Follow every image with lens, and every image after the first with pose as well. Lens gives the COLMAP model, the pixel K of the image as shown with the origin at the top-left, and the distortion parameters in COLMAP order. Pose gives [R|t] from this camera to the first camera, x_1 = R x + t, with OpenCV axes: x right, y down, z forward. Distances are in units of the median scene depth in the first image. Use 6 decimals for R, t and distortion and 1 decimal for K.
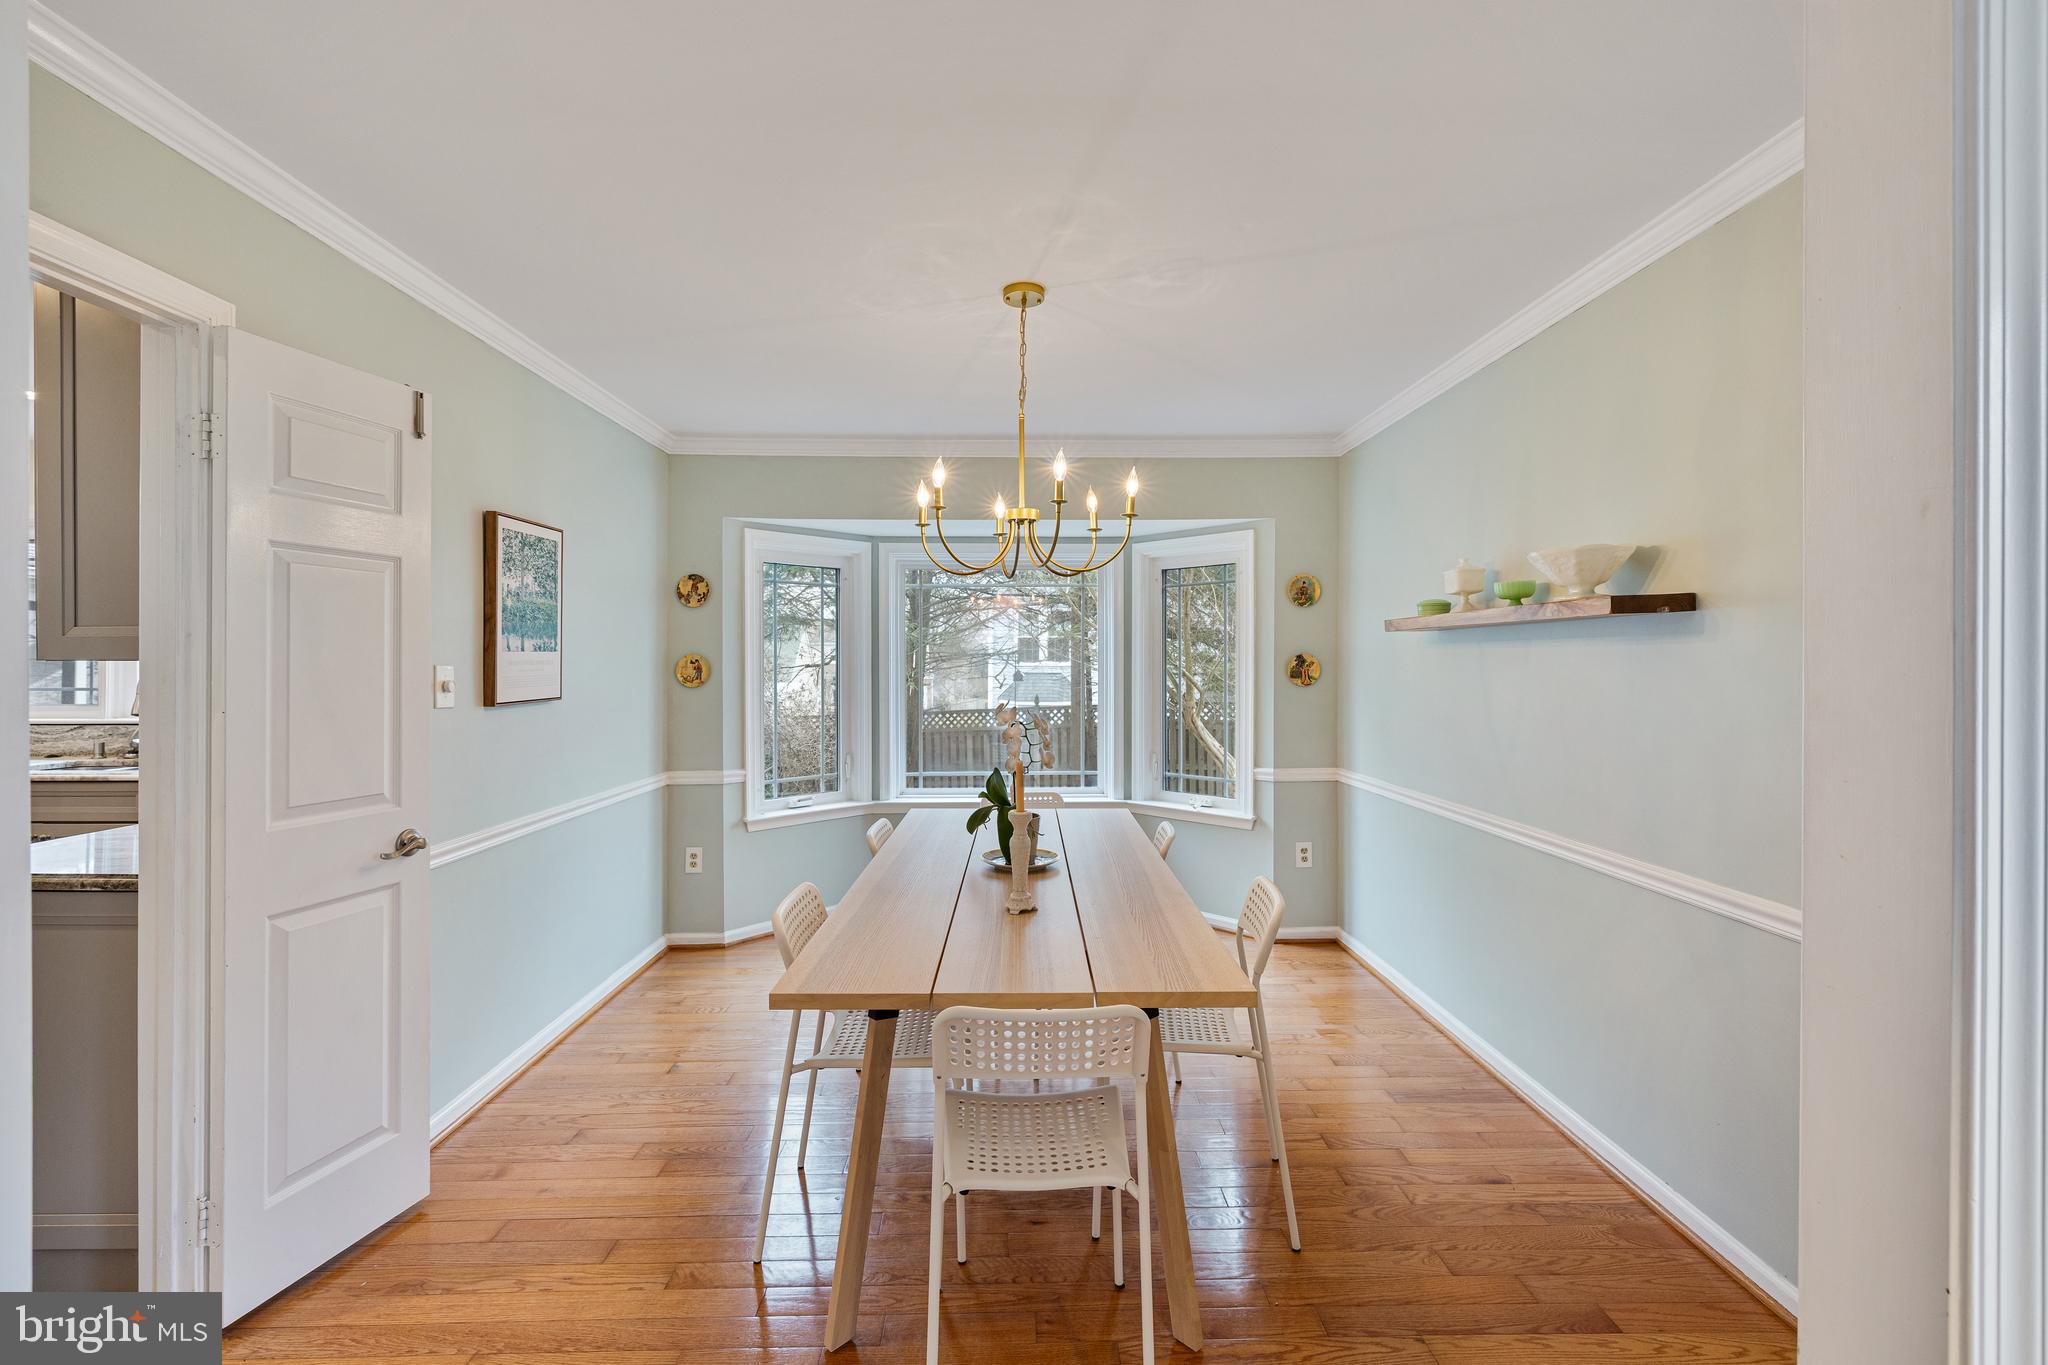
lens RADIAL K [[865.7, 0, 1010.7], [0, 865.7, 662.2], [0, 0, 1]] dist [0.002220, -0.001351]
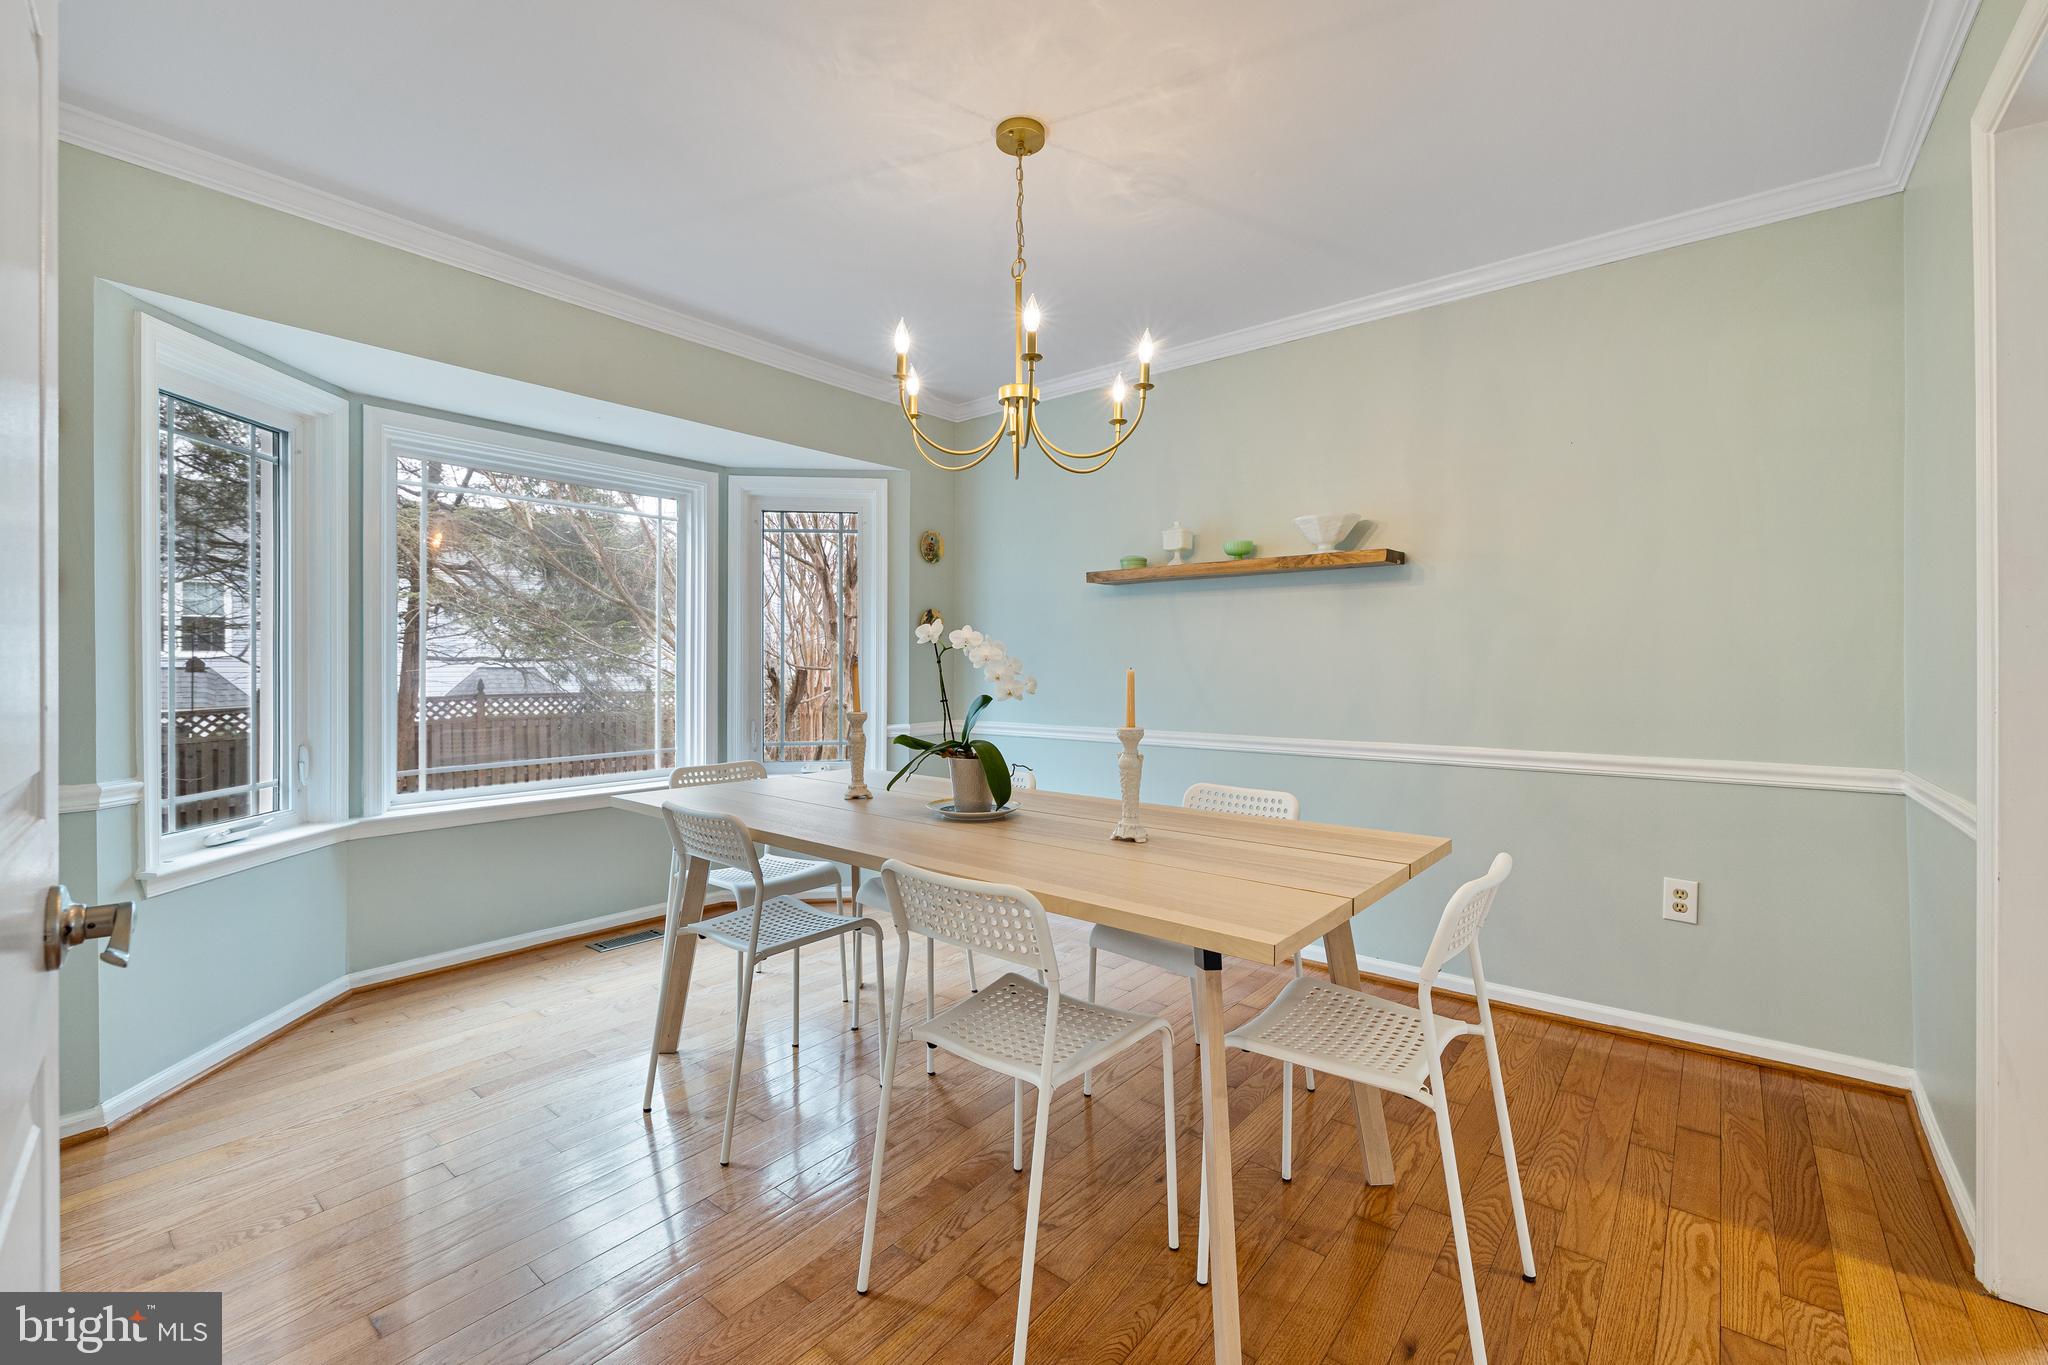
lens RADIAL K [[865.7, 0, 1022.6], [0, 865.7, 666.2], [0, 0, 1]] dist [0.002220, -0.001351]
pose [[0.639389, 0.000530, 0.768884, -0.372656], [-0.002703, 0.999995, 0.001559, 0.054944], [-0.768879, -0.003075, 0.639387, 0.266118]]
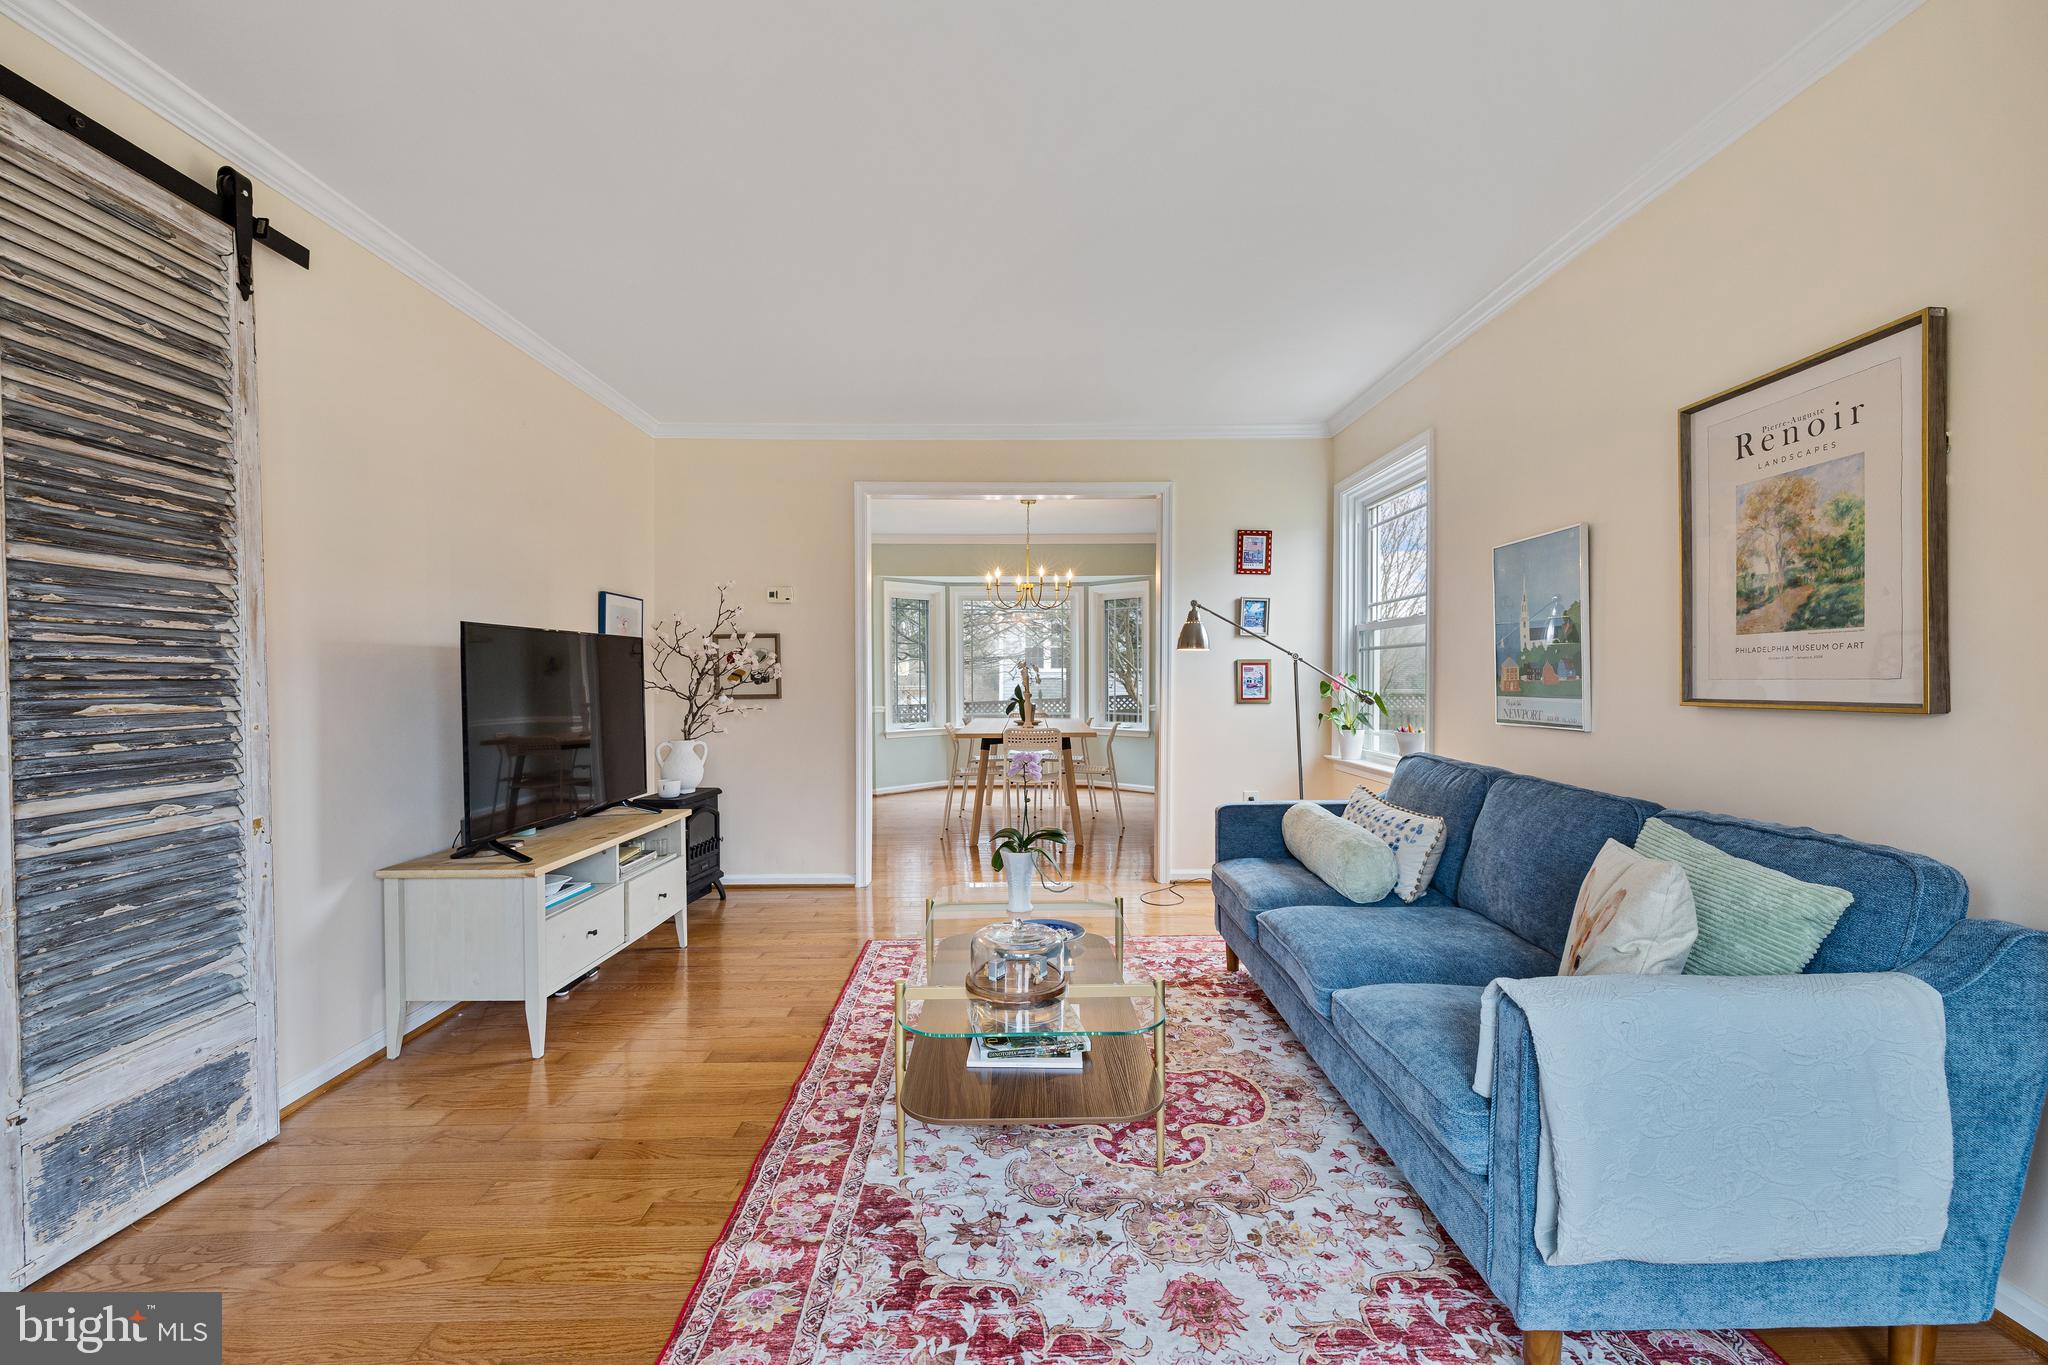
lens RADIAL K [[865.7, 0, 1037.4], [0, 865.7, 688.8], [0, 0, 1]] dist [0.002220, -0.001351]
pose [[0.999677, -0.003479, 0.025165, -0.015525], [0.003100, 0.999881, 0.015088, 0.058387], [-0.025214, -0.015005, 0.999569, -0.951336]]
